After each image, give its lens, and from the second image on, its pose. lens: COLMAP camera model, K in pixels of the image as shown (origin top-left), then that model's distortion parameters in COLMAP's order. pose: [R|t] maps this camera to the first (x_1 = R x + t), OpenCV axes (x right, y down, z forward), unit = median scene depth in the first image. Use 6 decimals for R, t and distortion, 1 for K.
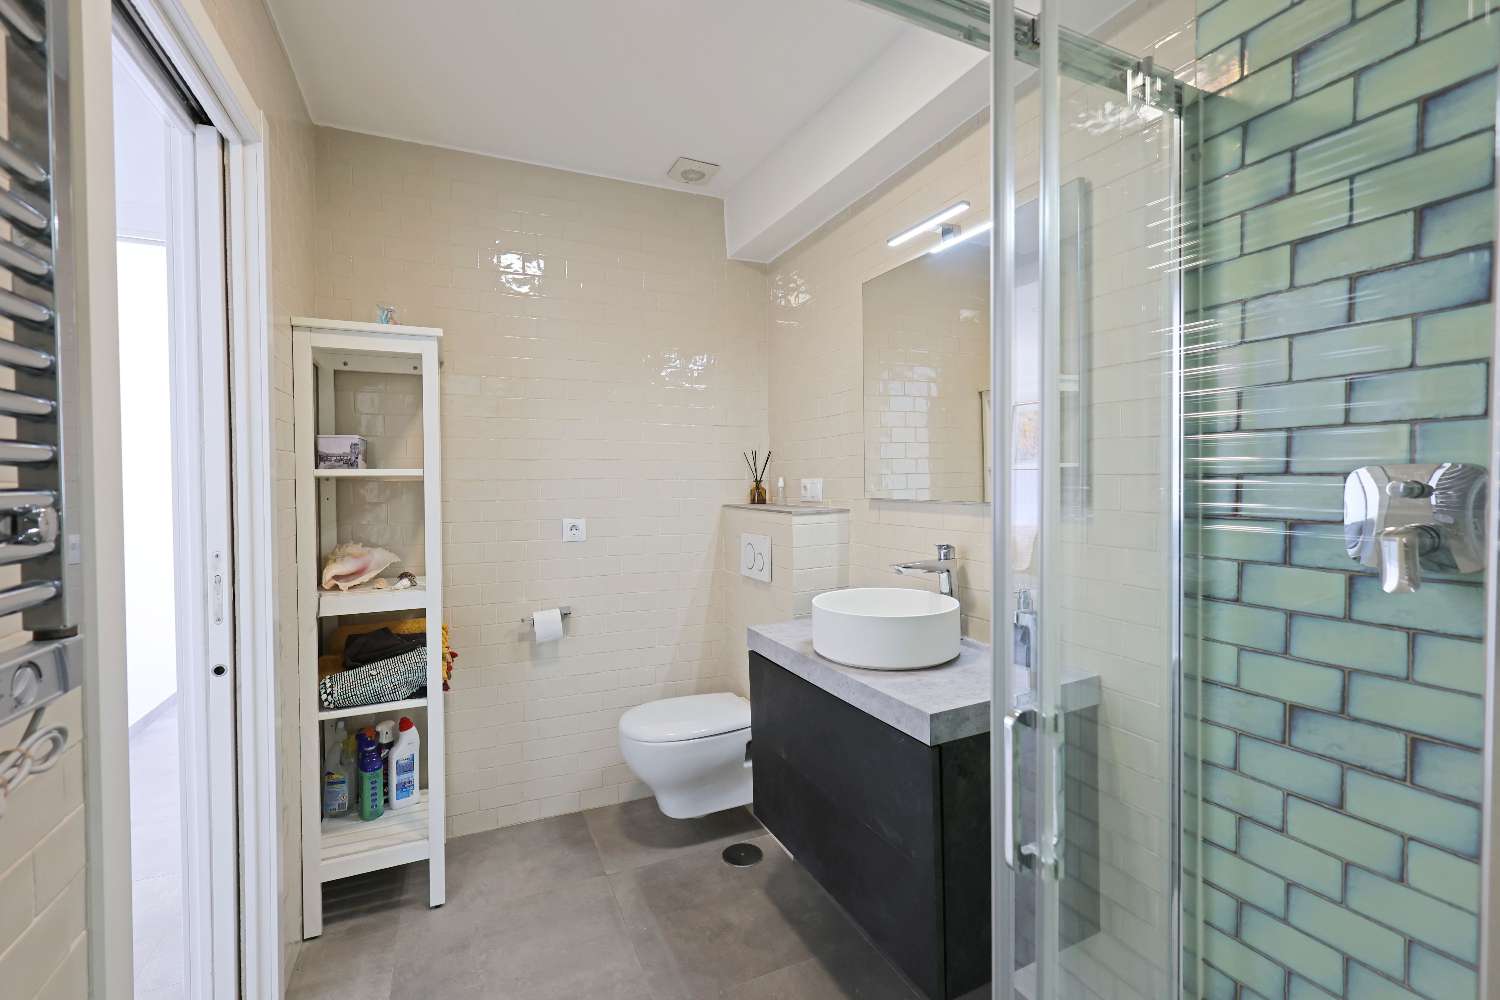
lens RADIAL K [[649.3, 0, 750.3], [0, 649.3, 495.4], [0, 0, 1]] dist [0.003095, 0.000015]
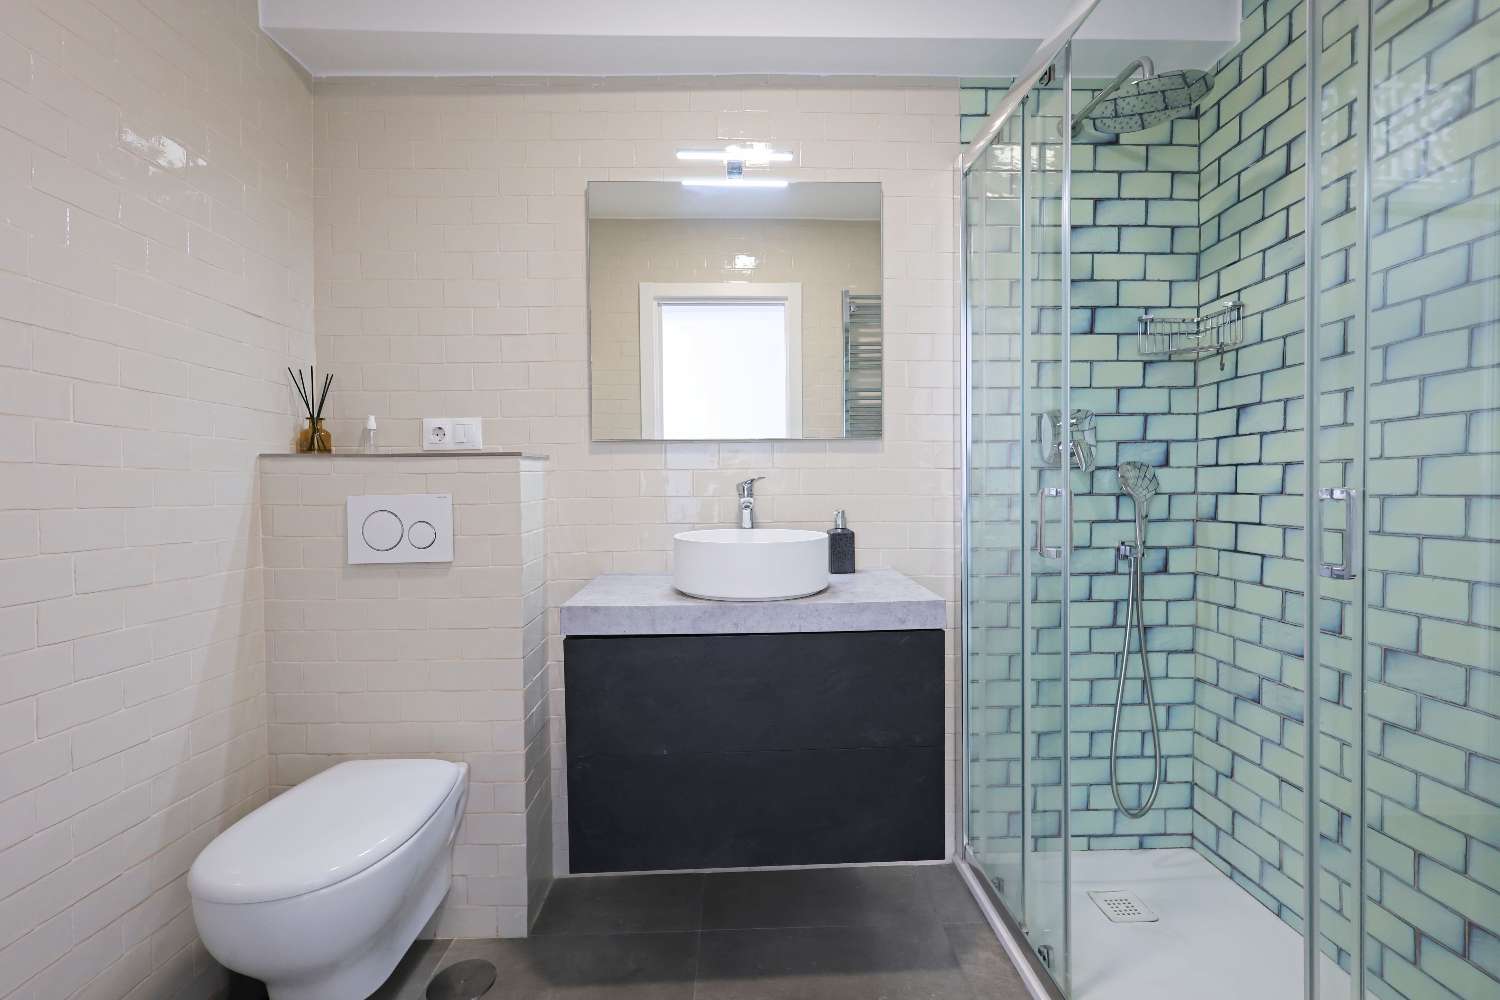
lens RADIAL K [[649.3, 0, 750.3], [0, 649.3, 495.4], [0, 0, 1]] dist [0.003095, 0.000015]
pose [[0.395660, -0.005128, 0.918383, -0.440024], [0.029832, 0.999528, -0.007271, 0.075759], [-0.917912, 0.030274, 0.395627, 0.422225]]
